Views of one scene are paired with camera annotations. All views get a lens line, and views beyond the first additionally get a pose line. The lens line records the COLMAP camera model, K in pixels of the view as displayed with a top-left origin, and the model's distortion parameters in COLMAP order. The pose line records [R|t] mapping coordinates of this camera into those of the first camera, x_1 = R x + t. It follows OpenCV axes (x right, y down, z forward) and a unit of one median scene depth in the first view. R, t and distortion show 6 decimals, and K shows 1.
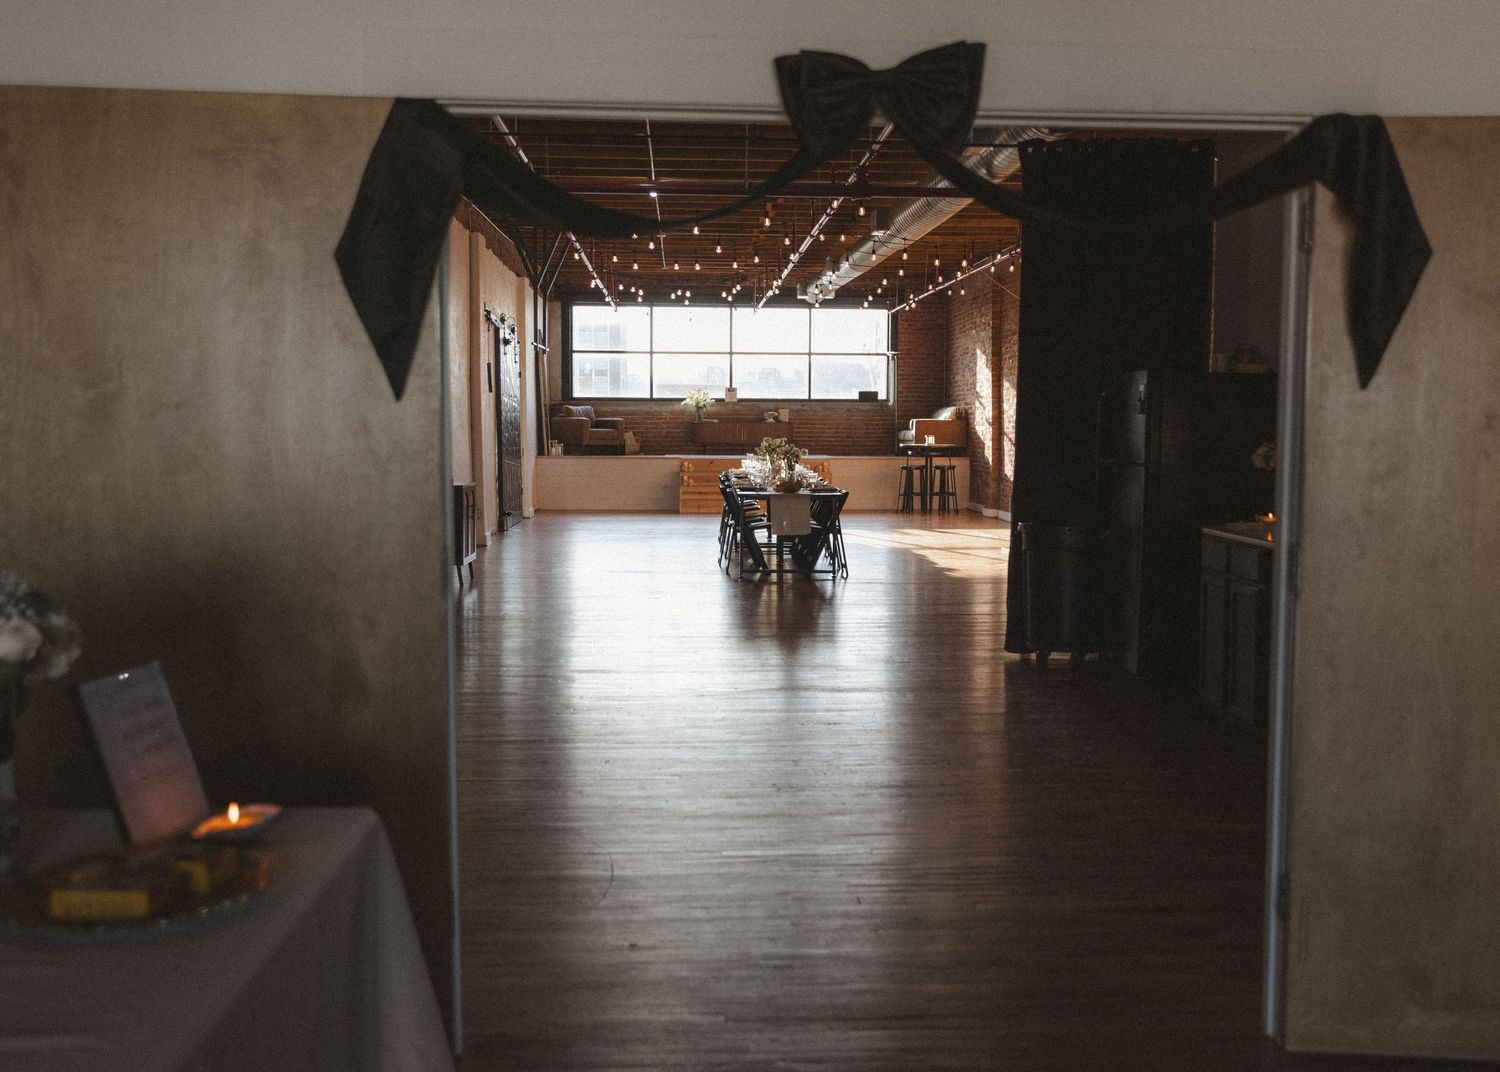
lens RADIAL K [[1471.5, 0, 750.5], [0, 1471.5, 535.3], [0, 0, 1]] dist [-0.001081, 0.000000]
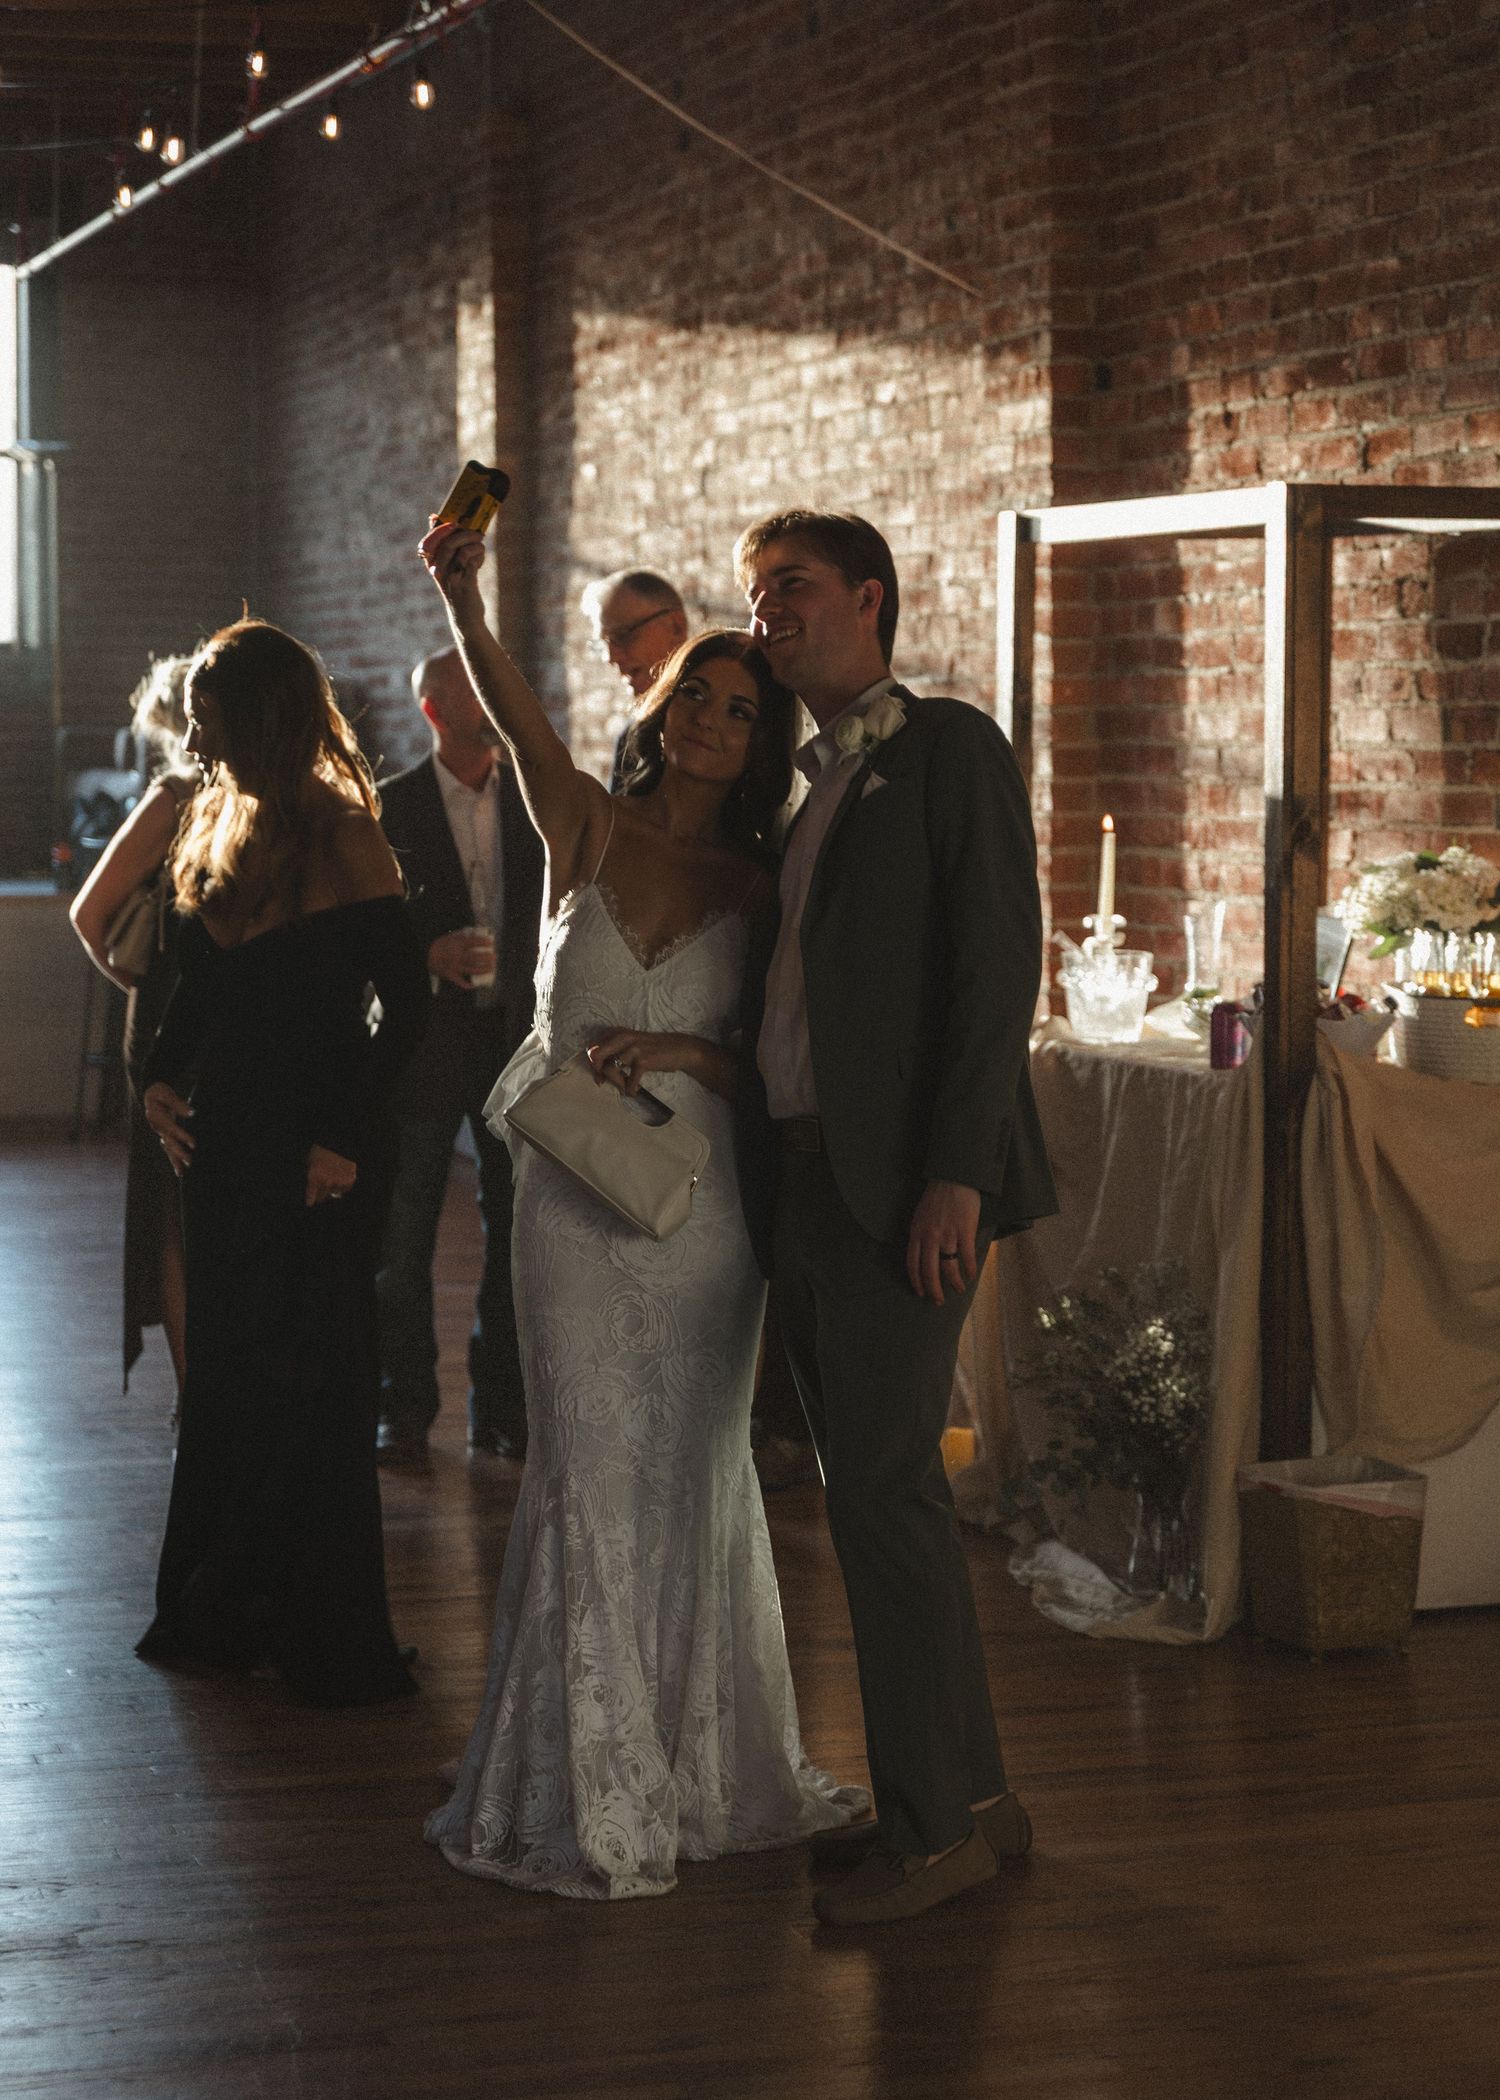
lens RADIAL K [[4172.0, 0, 750.3], [0, 4172.0, 1049.5], [0, 0, 1]] dist [-0.034641, 0.000000]
pose [[0.964531, -0.026406, 0.262647, 0.029462], [0.022991, 0.999607, 0.016067, -0.036212], [-0.262968, -0.009459, 0.964758, 0.333842]]
